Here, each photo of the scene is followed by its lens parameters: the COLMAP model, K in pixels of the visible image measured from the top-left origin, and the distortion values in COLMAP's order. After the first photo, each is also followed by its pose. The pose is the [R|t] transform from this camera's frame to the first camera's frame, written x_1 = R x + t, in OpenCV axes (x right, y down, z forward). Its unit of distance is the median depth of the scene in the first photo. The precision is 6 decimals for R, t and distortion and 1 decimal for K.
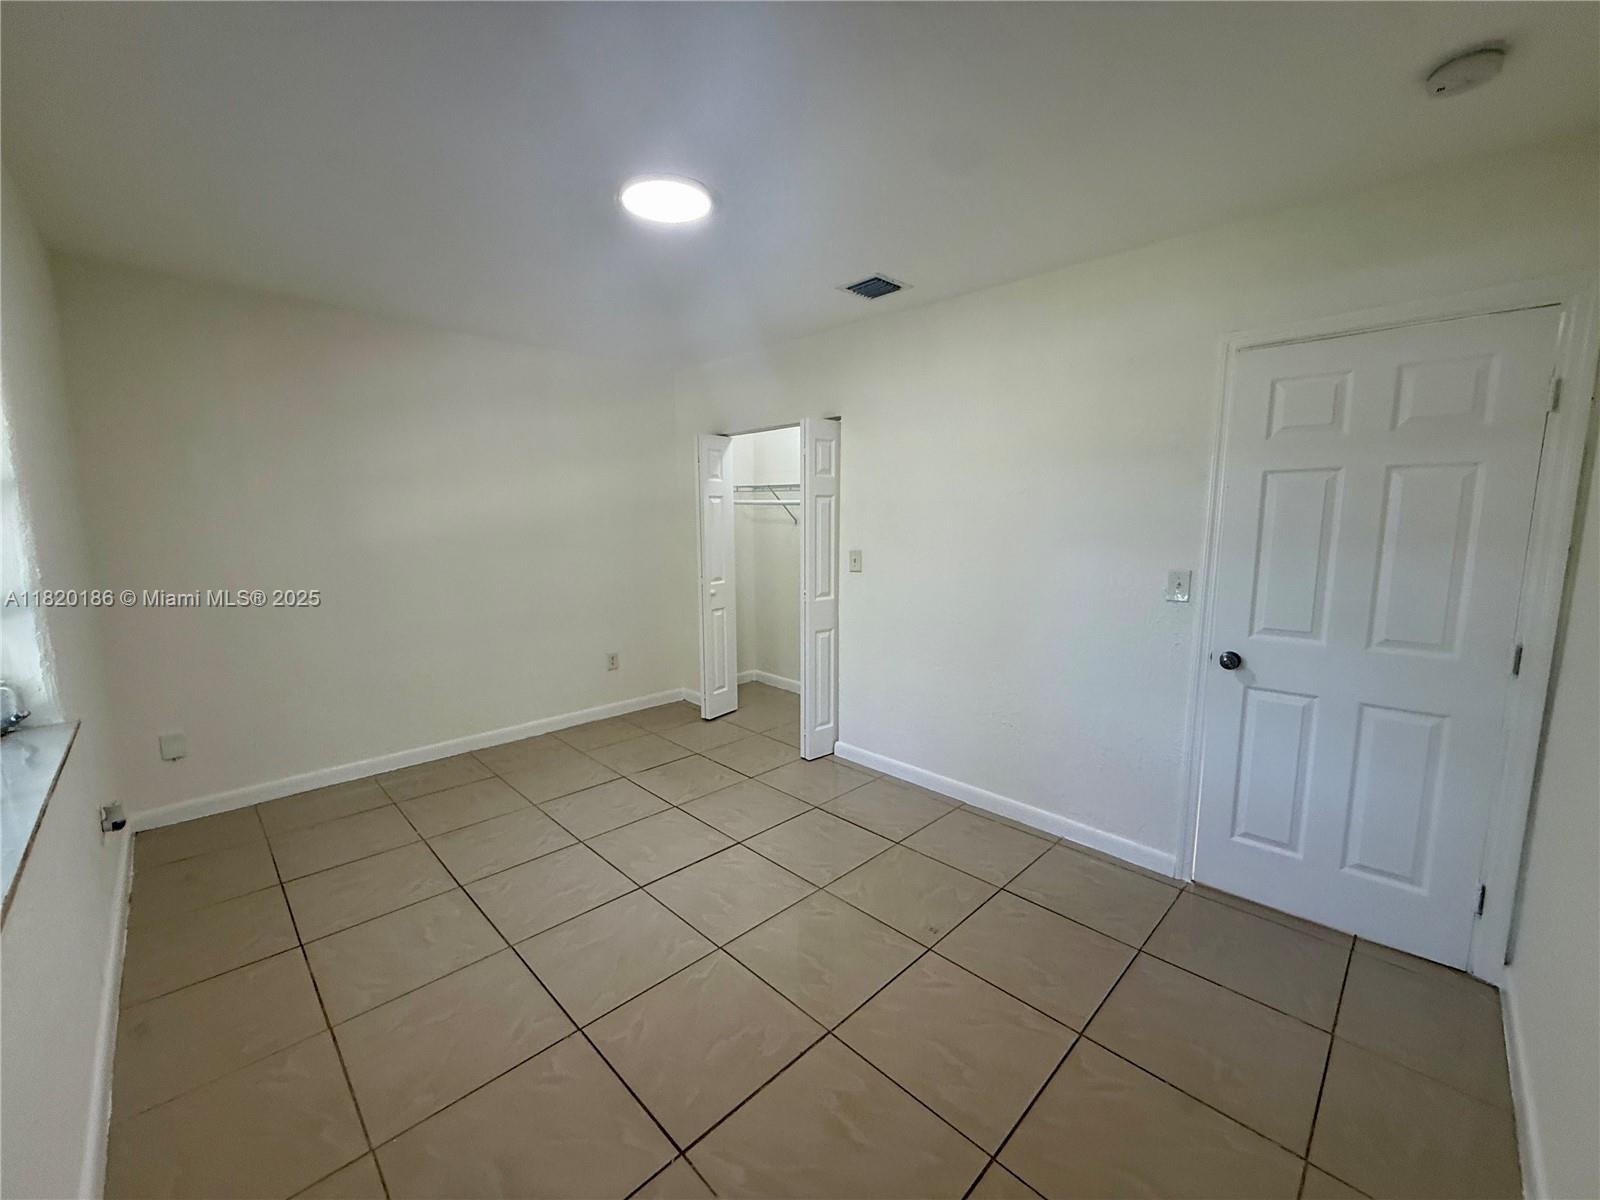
lens RADIAL K [[636.0, 0, 805.2], [0, 636.0, 594.3], [0, 0, 1]] dist [0.001486, 0.000188]
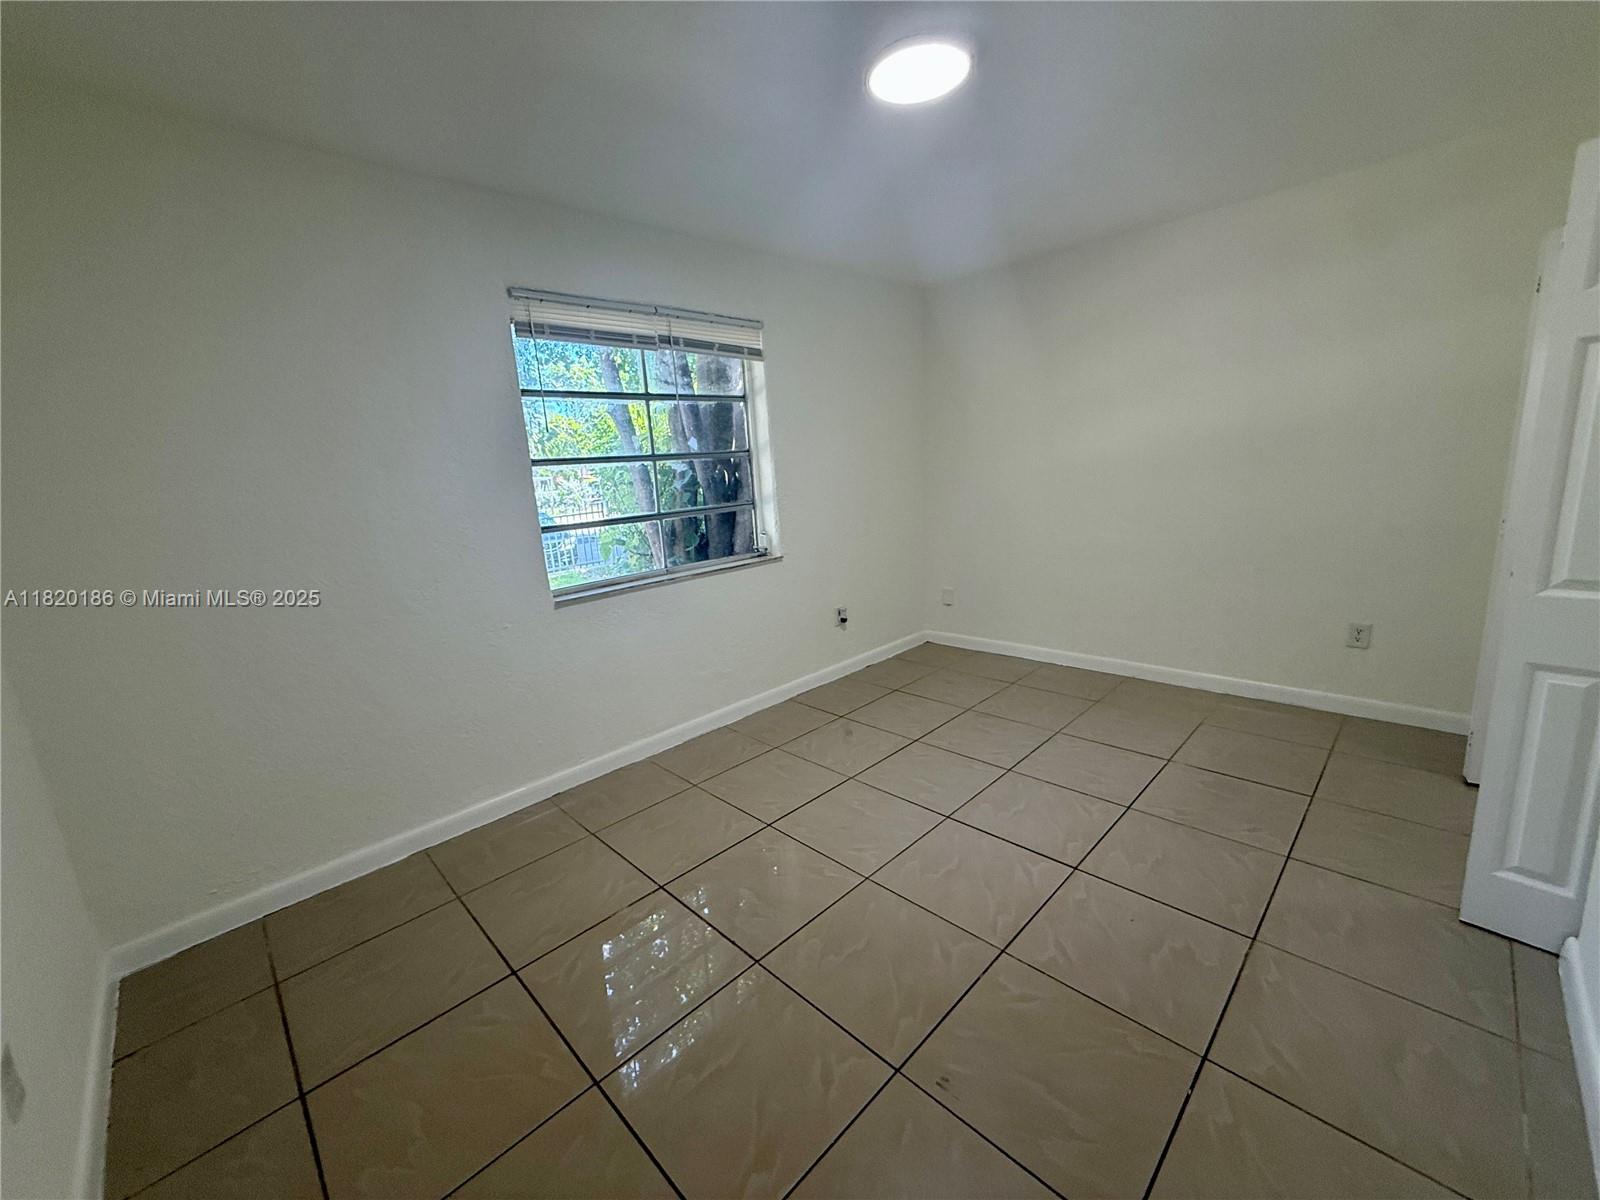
lens RADIAL K [[638.1, 0, 795.1], [0, 638.1, 602.8], [0, 0, 1]] dist [0.000152, 0.000035]
pose [[-0.013334, 0.211361, -0.977317, 0.483259], [-0.055635, 0.975733, 0.211777, -0.052678], [0.998362, 0.057197, -0.001251, 0.538913]]
